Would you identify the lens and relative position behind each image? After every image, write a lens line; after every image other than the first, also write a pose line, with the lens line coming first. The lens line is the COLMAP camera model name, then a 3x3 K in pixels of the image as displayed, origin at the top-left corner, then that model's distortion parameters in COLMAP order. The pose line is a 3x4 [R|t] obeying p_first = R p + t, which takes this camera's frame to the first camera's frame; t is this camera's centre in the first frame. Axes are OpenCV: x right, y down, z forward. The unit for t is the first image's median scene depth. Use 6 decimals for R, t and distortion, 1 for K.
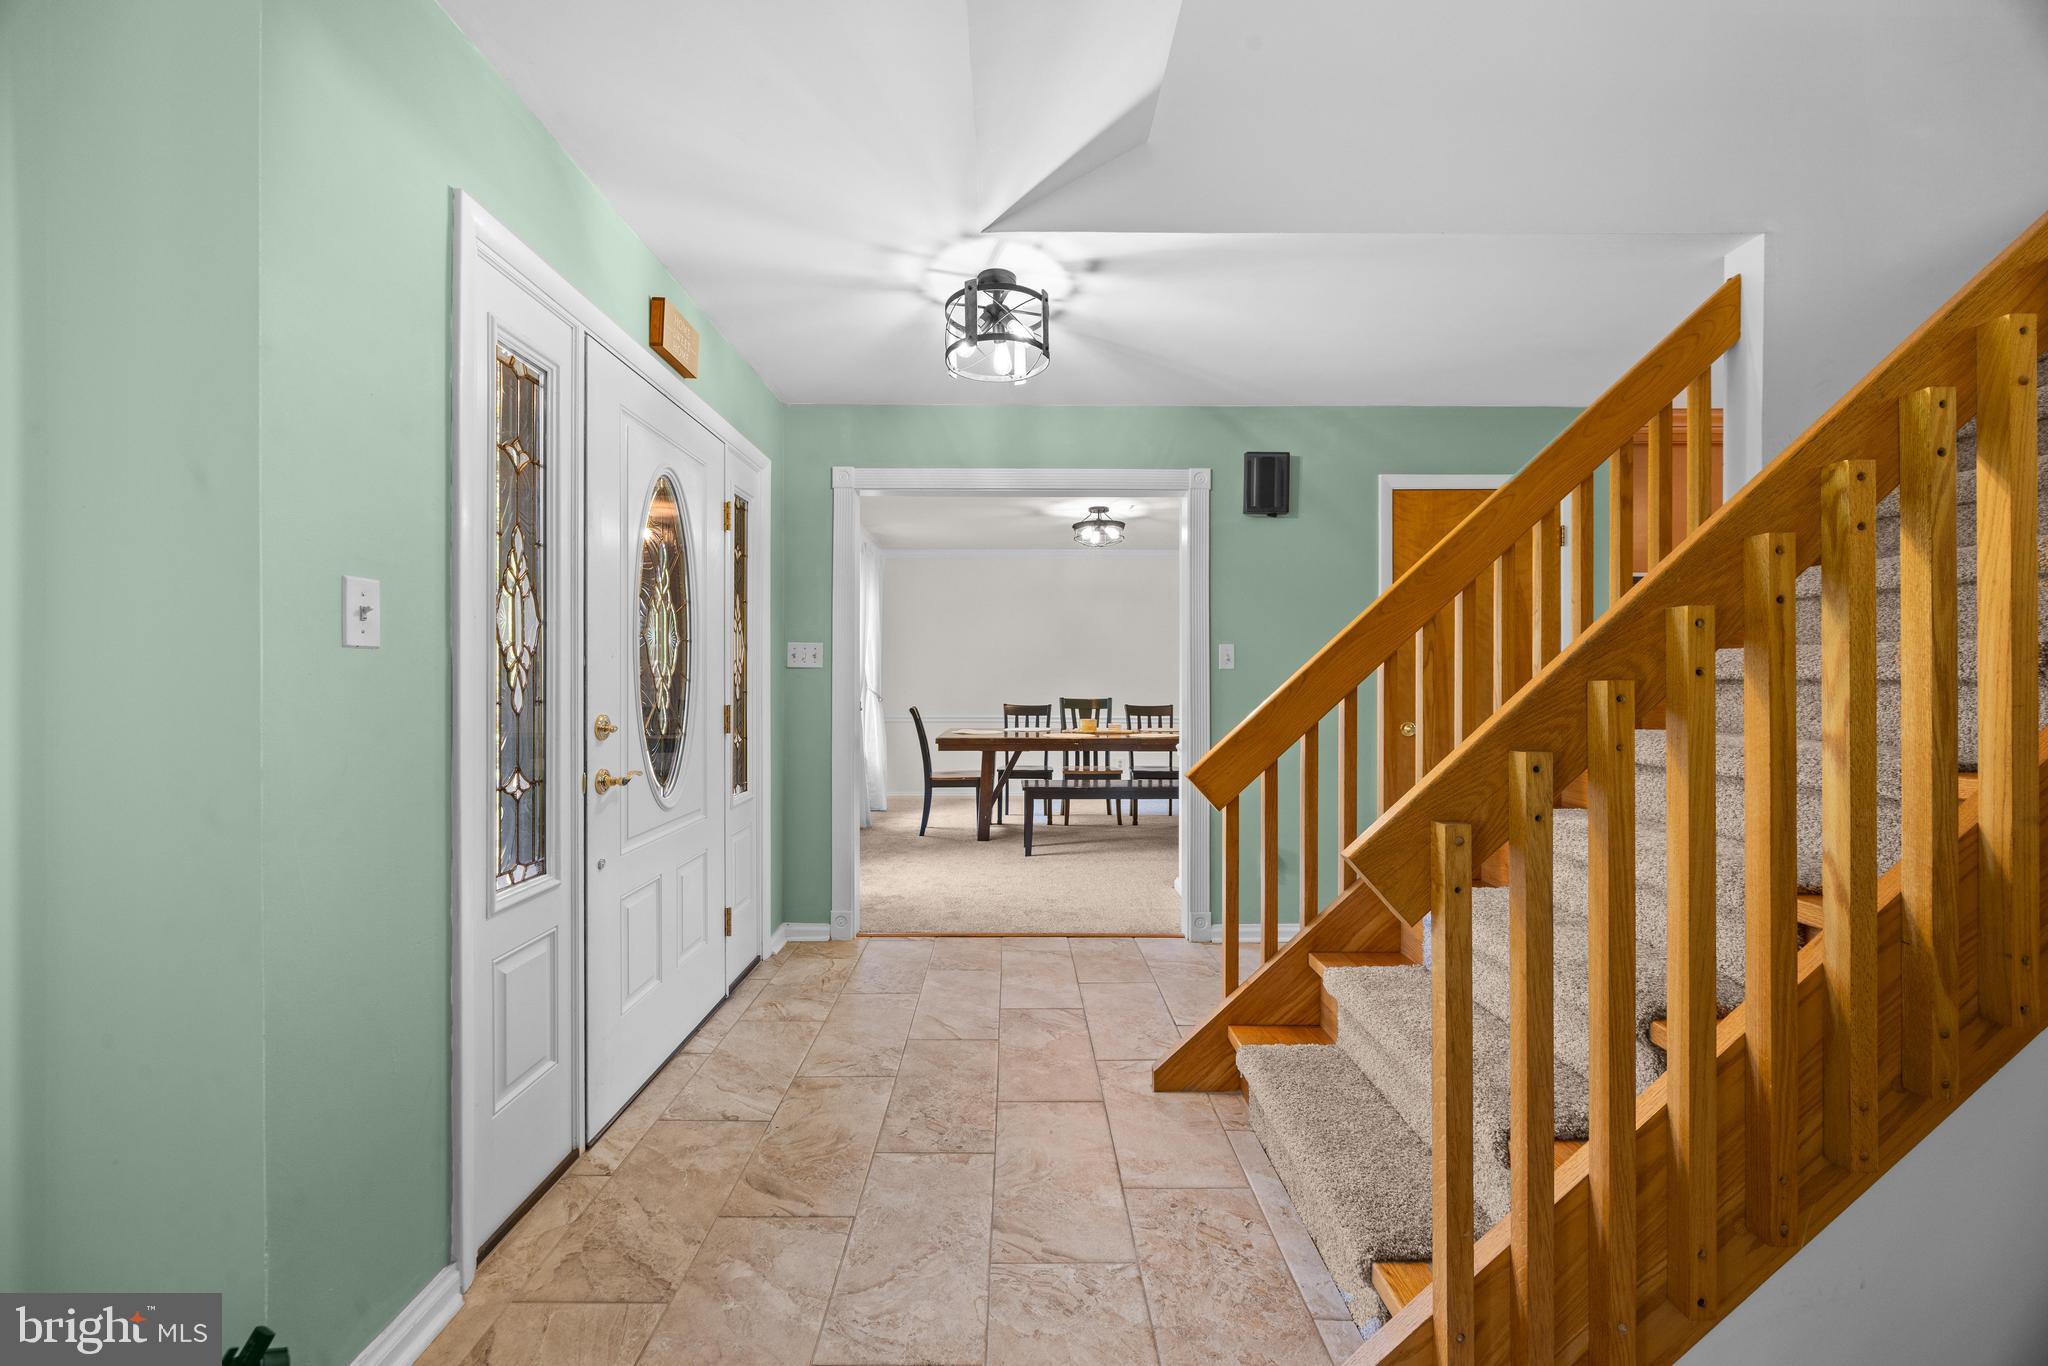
lens RADIAL K [[776.4, 0, 1025.4], [0, 776.4, 680.1], [0, 0, 1]] dist [0.005665, -0.000673]
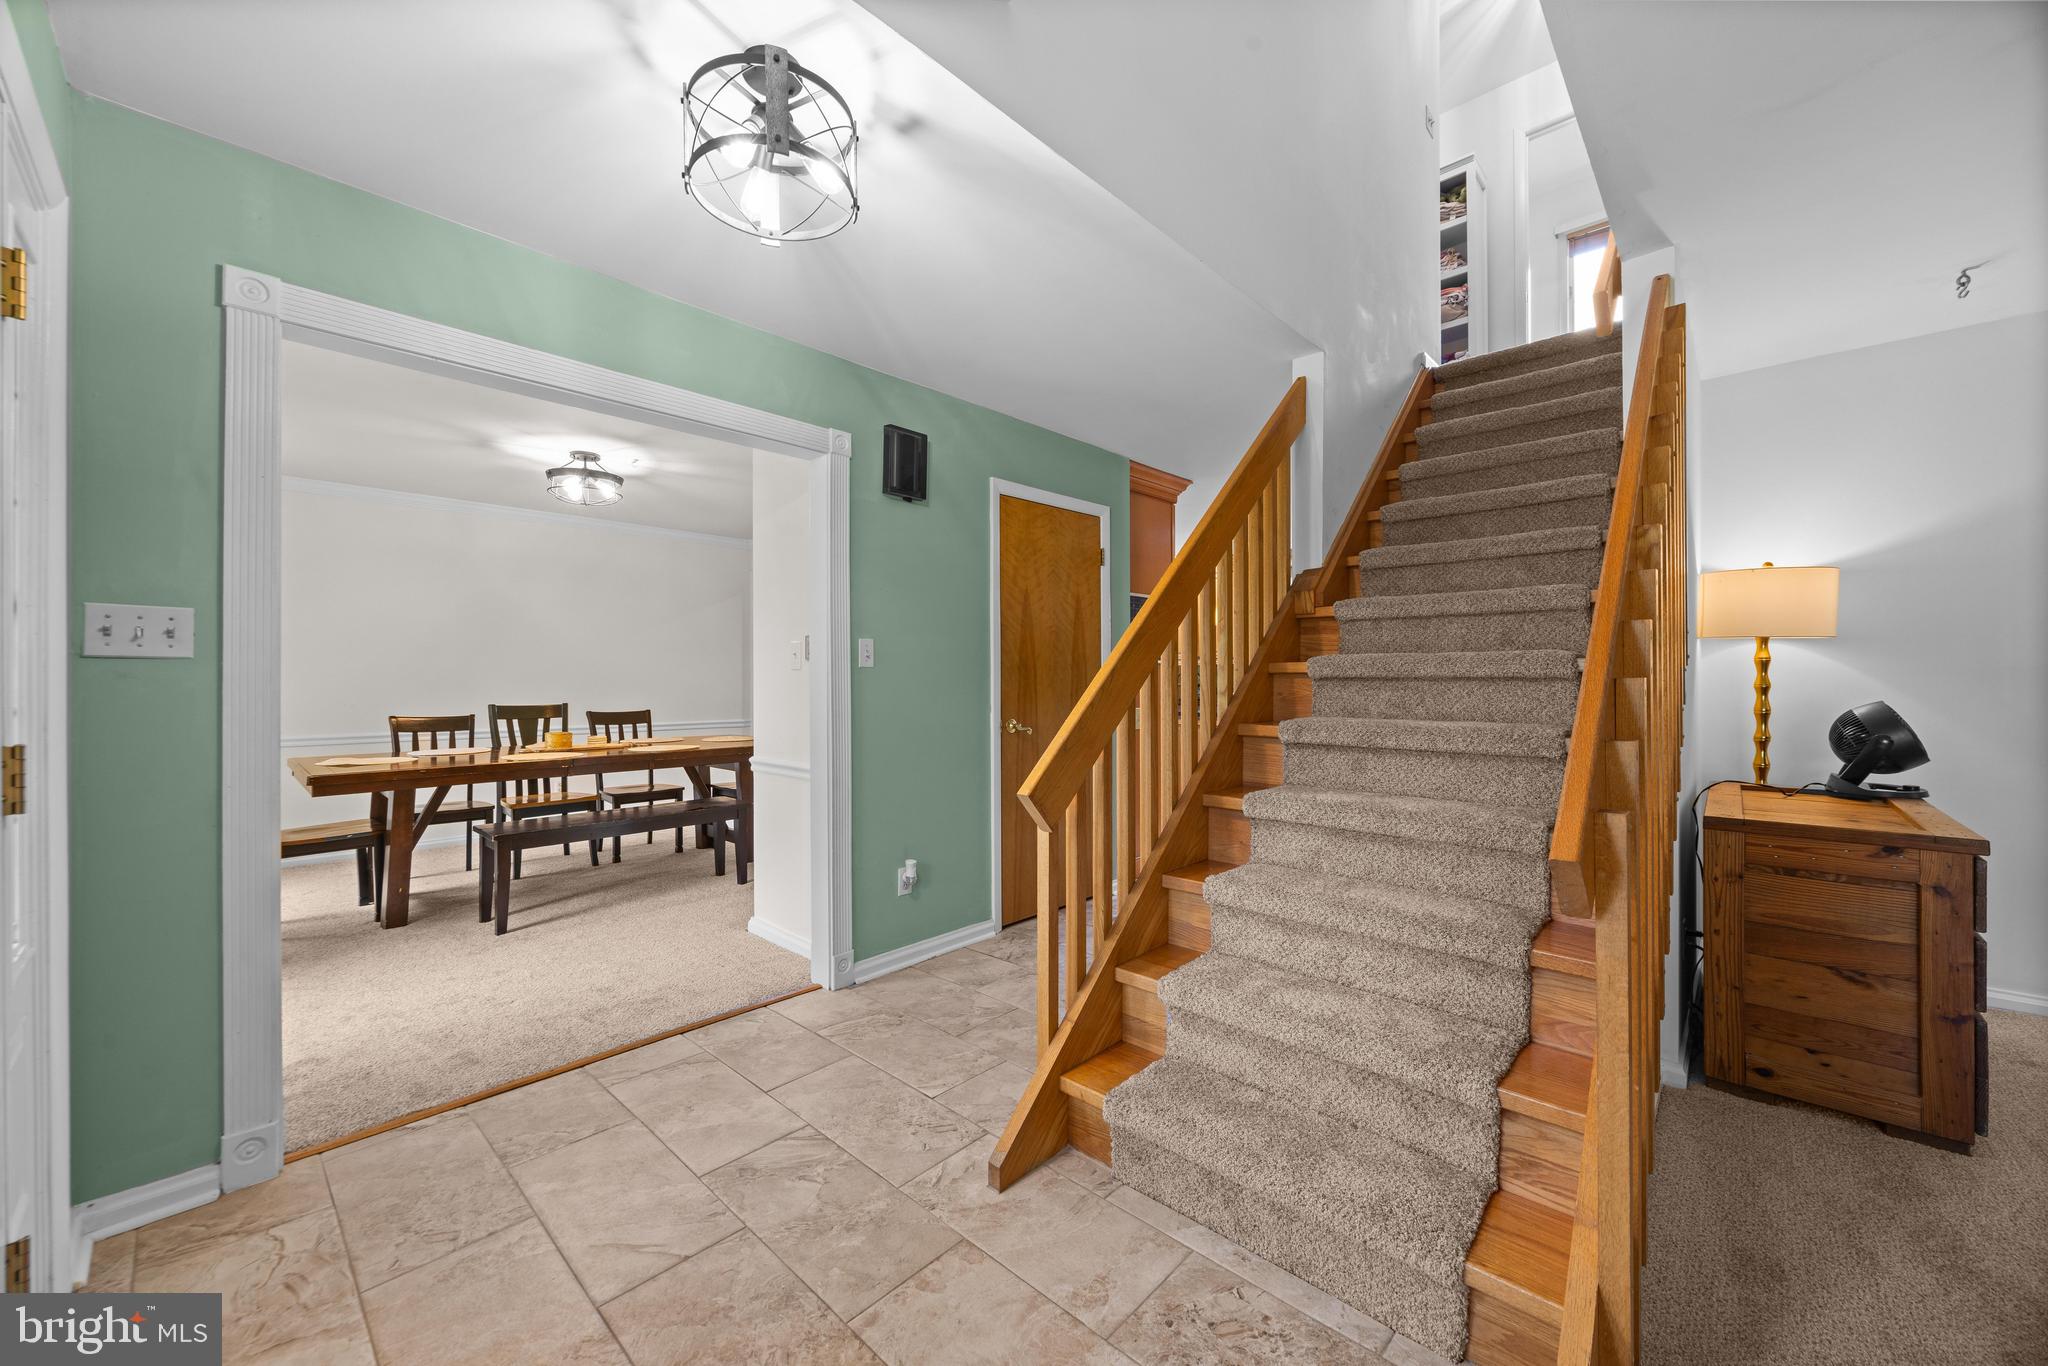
lens RADIAL K [[776.4, 0, 1022.0], [0, 776.4, 678.6], [0, 0, 1]] dist [0.005665, -0.000673]
pose [[0.697358, -0.002507, 0.716719, -0.241866], [0.003299, 0.999995, 0.000289, -0.000770], [-0.716716, 0.002163, 0.697362, 0.260294]]
